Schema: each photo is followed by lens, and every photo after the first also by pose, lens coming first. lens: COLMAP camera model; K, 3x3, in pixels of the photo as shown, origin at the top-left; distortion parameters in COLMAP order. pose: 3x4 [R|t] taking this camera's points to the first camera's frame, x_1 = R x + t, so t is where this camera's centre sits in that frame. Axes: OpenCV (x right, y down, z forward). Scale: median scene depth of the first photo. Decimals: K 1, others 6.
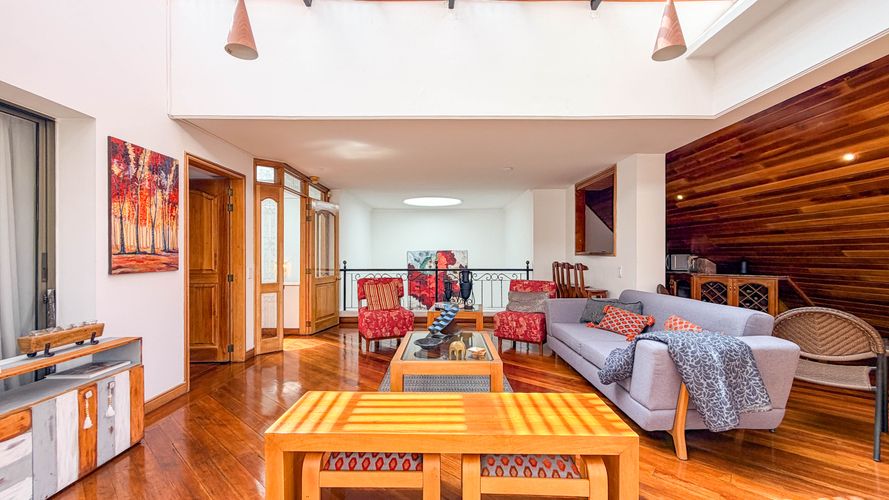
lens RADIAL K [[347.0, 0, 444.5], [0, 347.0, 250.0], [0, 0, 1]] dist [-0.000623, -0.000172]
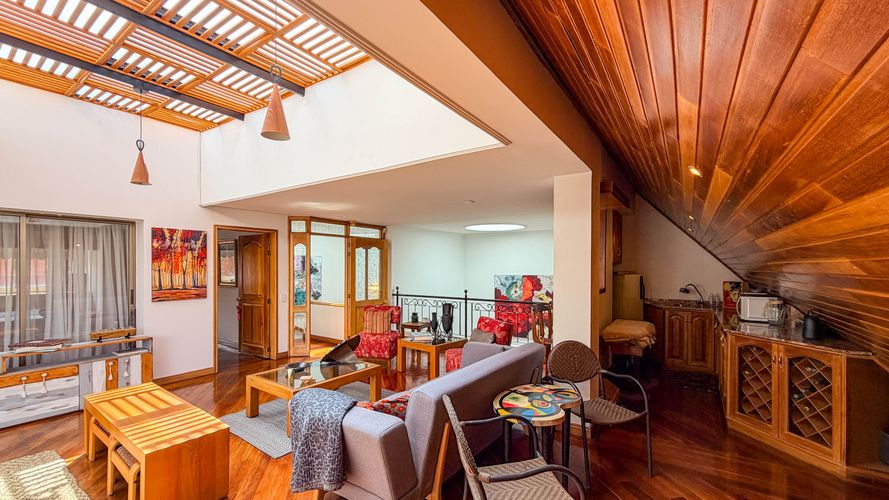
lens RADIAL K [[356.7, 0, 445.8], [0, 356.7, 263.8], [0, 0, 1]] dist [0.001488, 0.000016]
pose [[0.829504, 0.000548, -0.558501, 1.204487], [0.002235, 0.999988, 0.004300, -0.116876], [0.558497, -0.004816, 0.829493, 0.247100]]
